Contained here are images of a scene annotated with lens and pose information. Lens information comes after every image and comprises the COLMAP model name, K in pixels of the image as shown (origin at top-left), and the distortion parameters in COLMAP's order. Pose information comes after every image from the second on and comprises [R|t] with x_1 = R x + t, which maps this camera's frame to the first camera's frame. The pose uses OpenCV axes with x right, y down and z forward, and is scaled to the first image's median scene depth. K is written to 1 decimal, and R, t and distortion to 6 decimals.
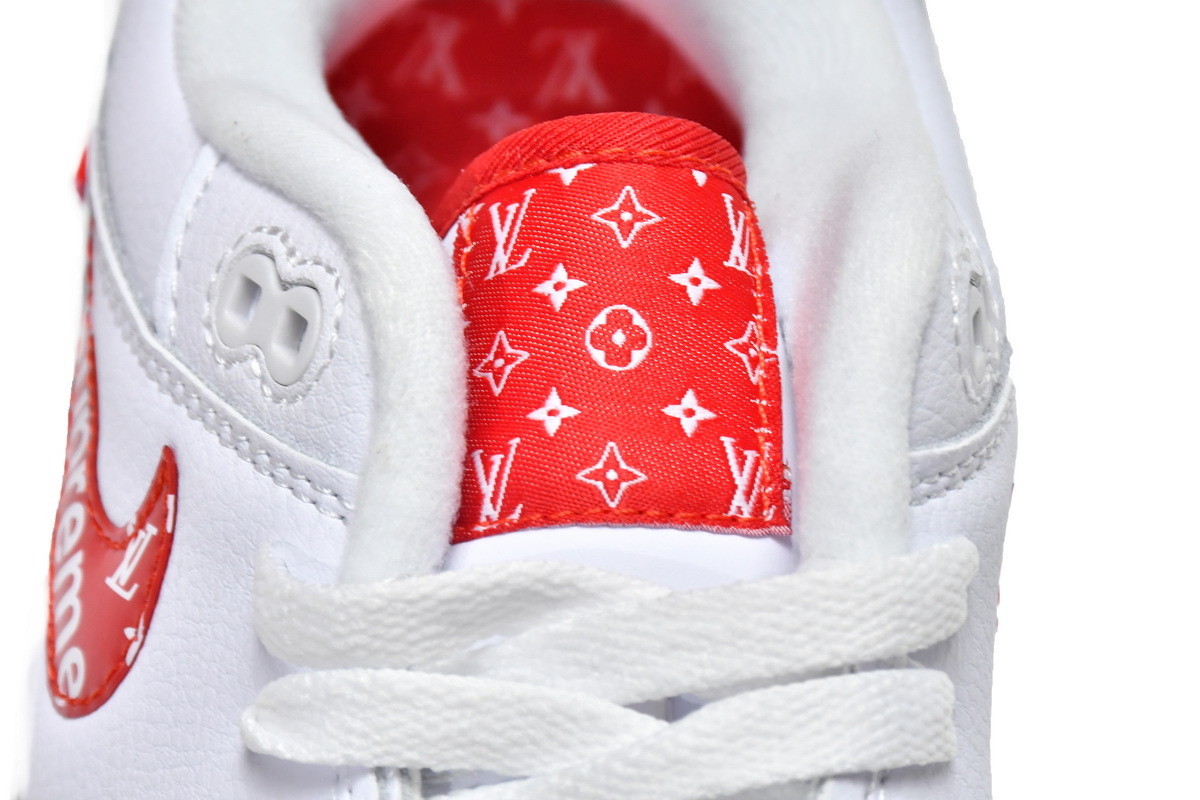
lens RADIAL K [[6977.7, 0, 603.6], [0, 6977.7, 399.2], [0, 0, 1]] dist [0.331417, 0.000000]
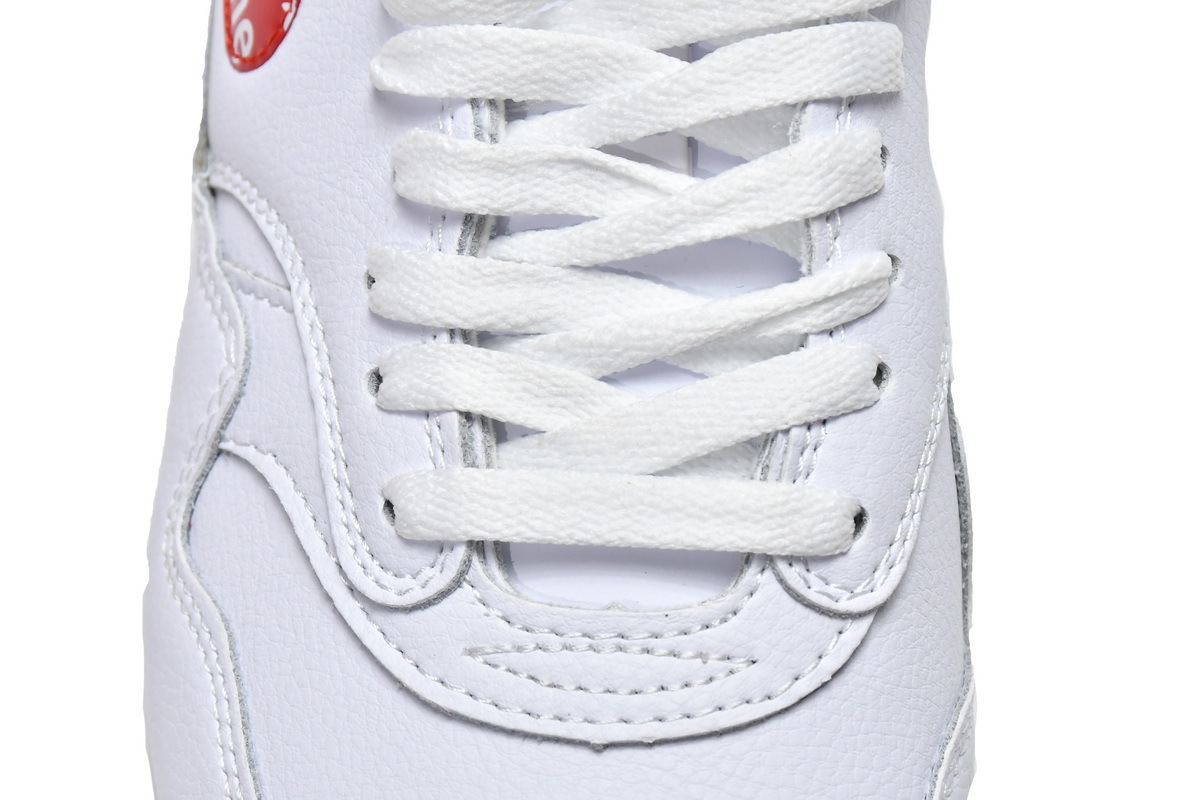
lens RADIAL K [[4209.8, 0, 596.9], [0, 4209.8, 401.5], [0, 0, 1]] dist [0.404720, 0.000000]
pose [[0.999975, -0.005115, 0.004902, -0.012763], [0.004708, 0.996803, 0.079759, 0.046226], [-0.005294, -0.079734, 0.996802, 0.187689]]
